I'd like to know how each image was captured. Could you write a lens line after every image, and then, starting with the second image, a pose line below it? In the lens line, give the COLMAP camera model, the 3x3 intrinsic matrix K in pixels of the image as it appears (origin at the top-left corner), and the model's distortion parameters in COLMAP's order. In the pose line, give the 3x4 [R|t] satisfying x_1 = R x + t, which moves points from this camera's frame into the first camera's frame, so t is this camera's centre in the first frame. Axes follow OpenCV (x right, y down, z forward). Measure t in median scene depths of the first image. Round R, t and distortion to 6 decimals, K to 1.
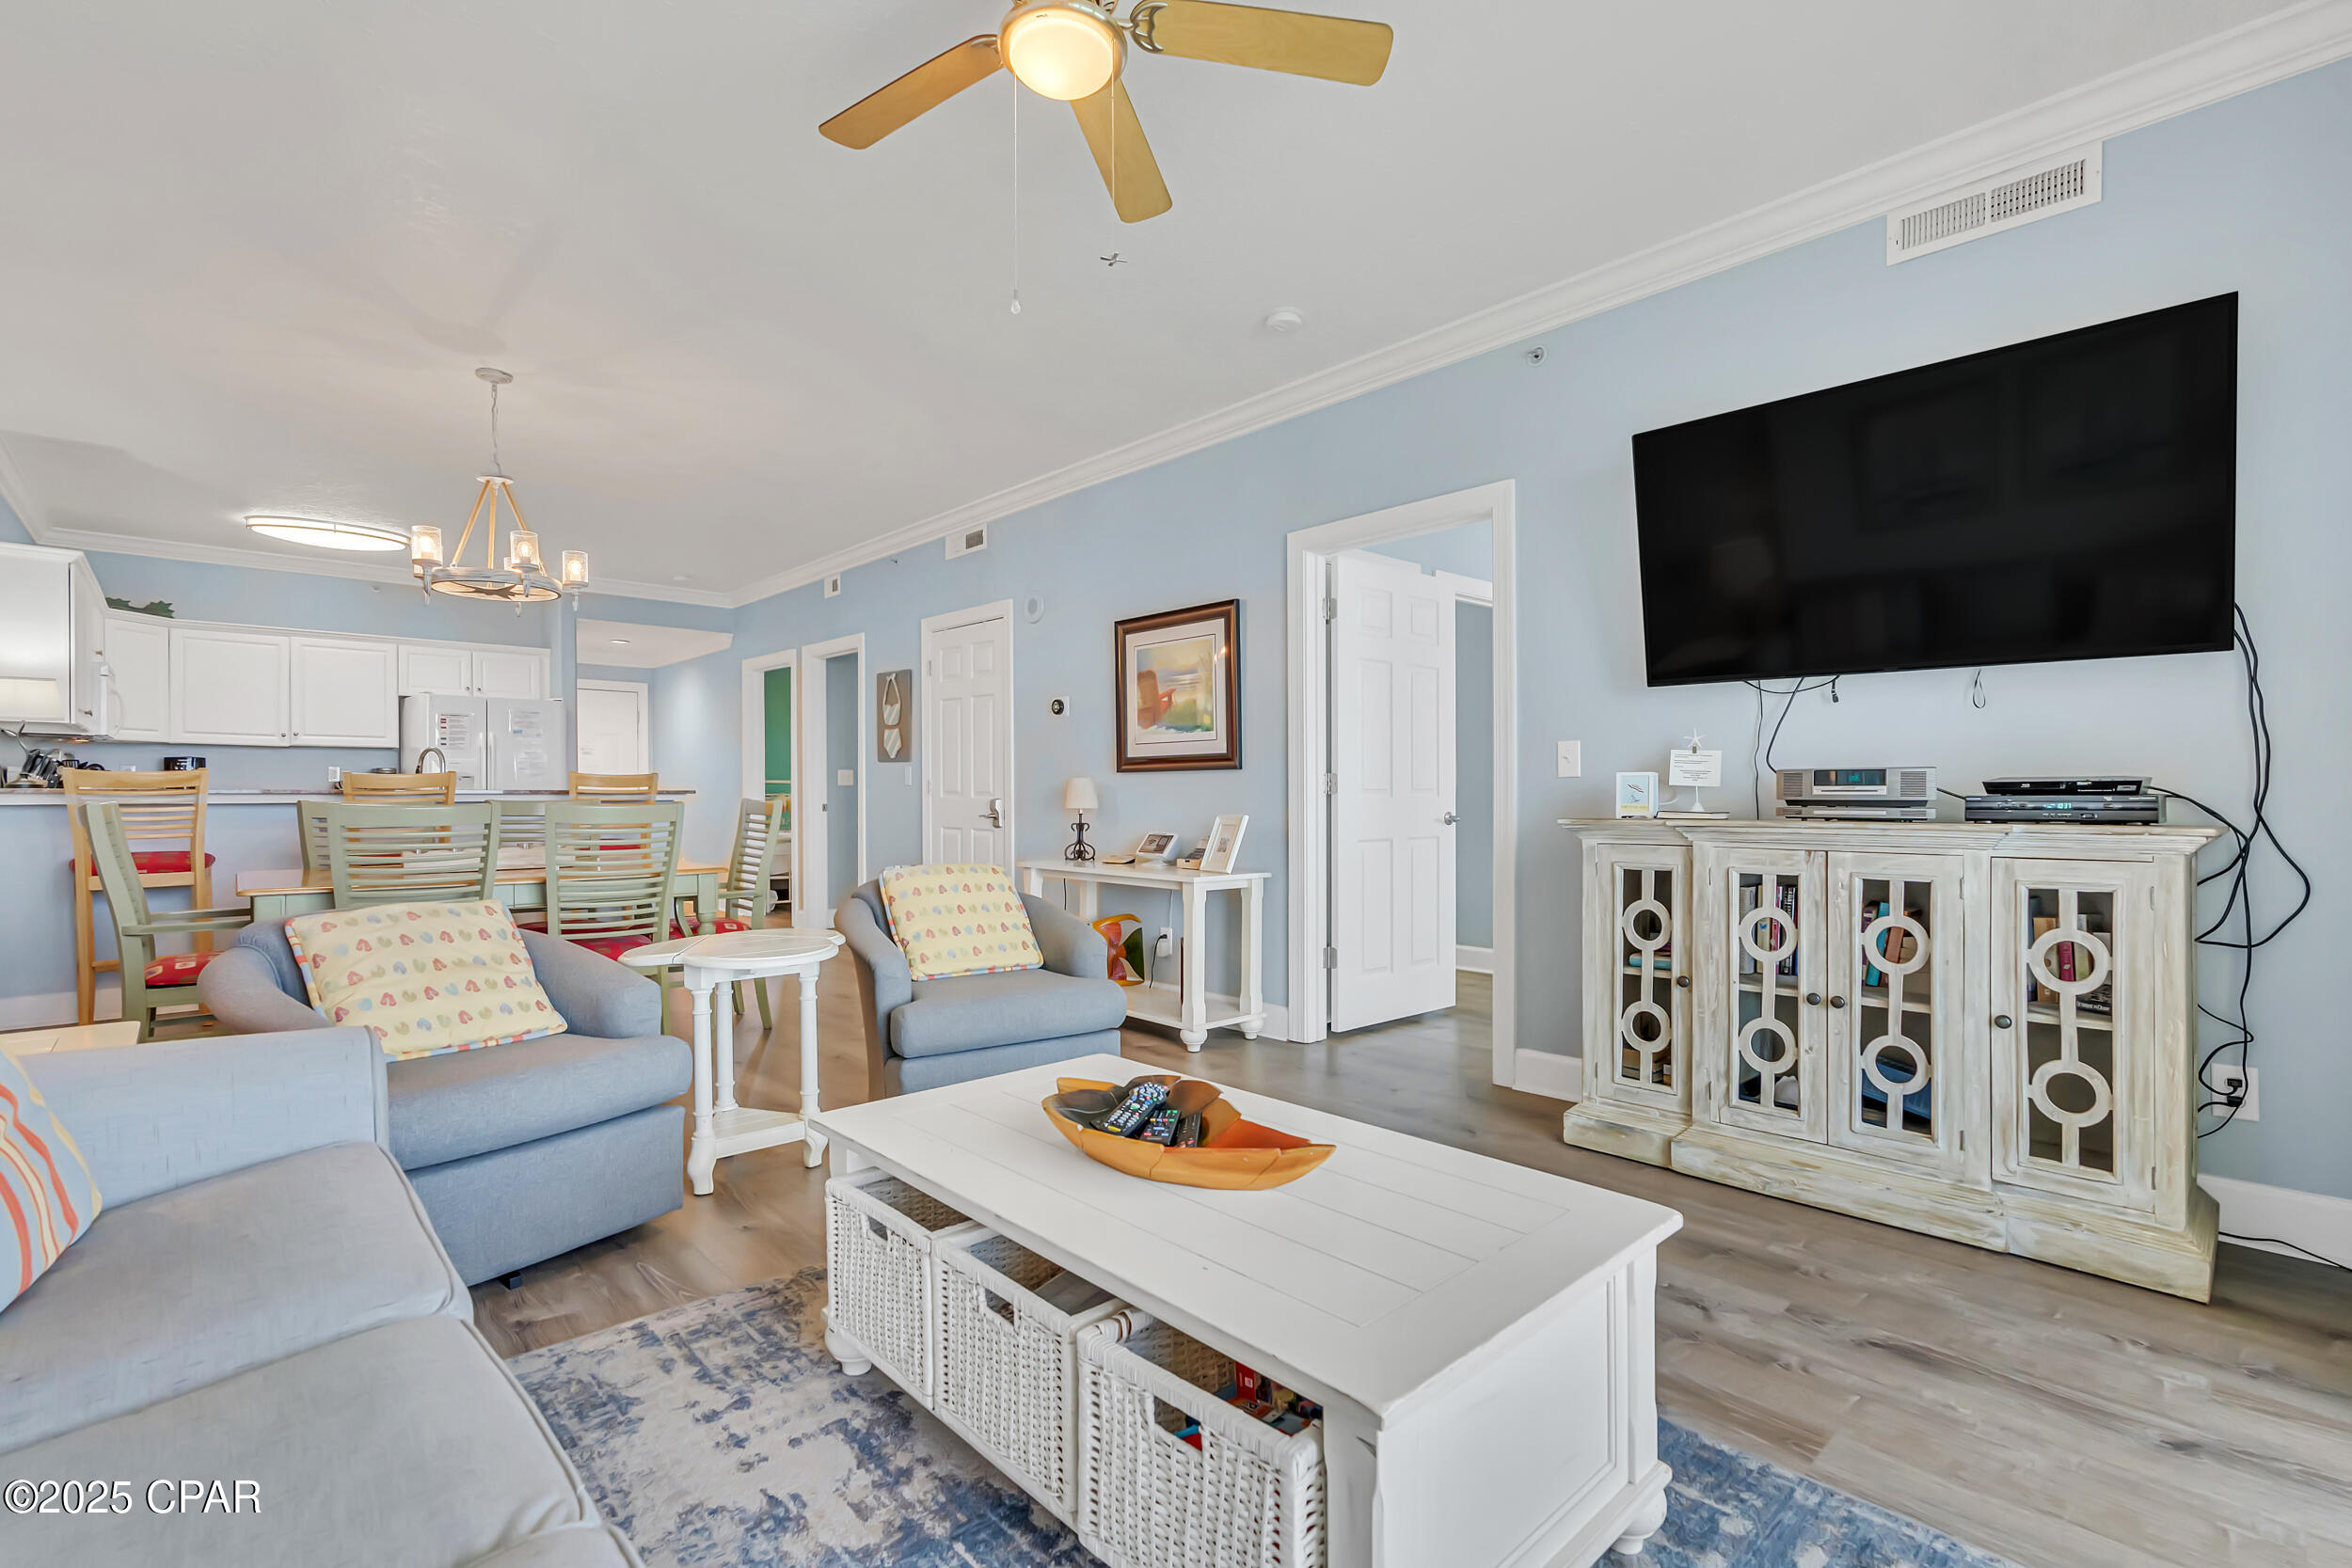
lens RADIAL K [[1066.5, 0, 1185.1], [0, 1066.5, 801.9], [0, 0, 1]] dist [-0.007709, 0.000847]
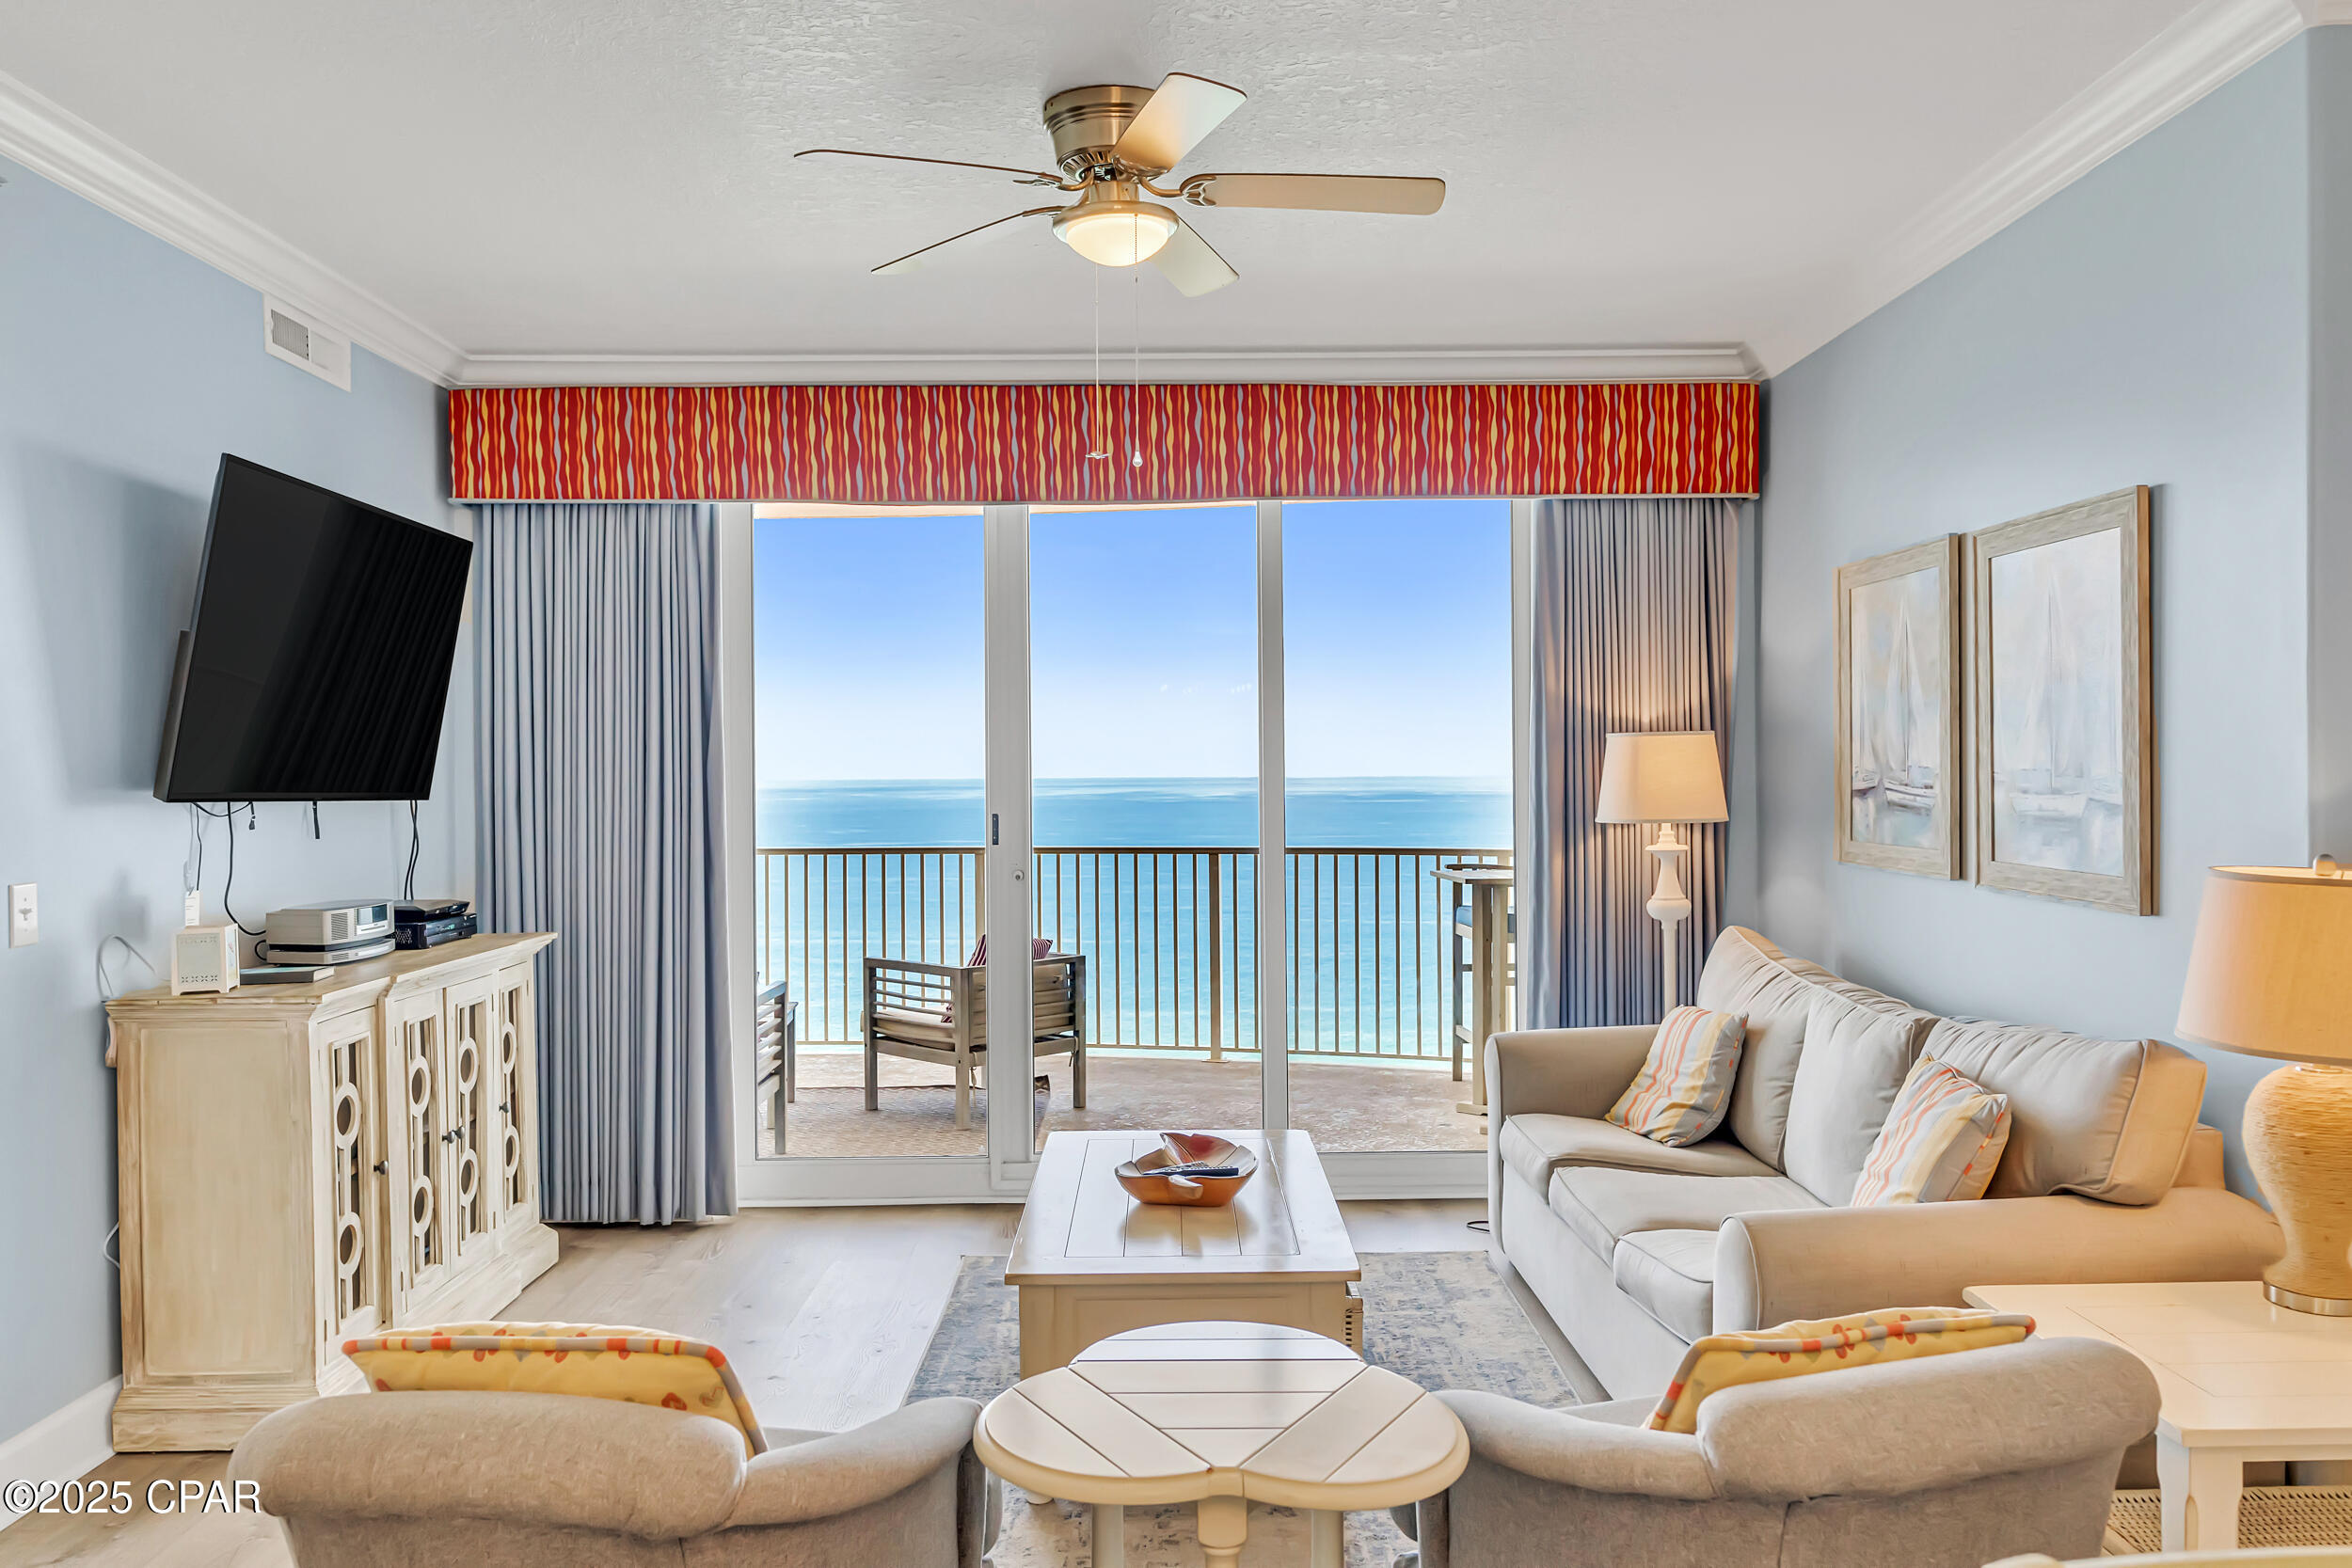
lens RADIAL K [[1710.6, 0, 1181.4], [0, 1710.6, 786.0], [0, 0, 1]] dist [0.003766, -0.003373]
pose [[-0.739490, 0.002131, 0.673164, -0.611945], [0.012624, 0.999863, 0.010703, -0.093619], [-0.673049, 0.016413, -0.739416, 1.056021]]
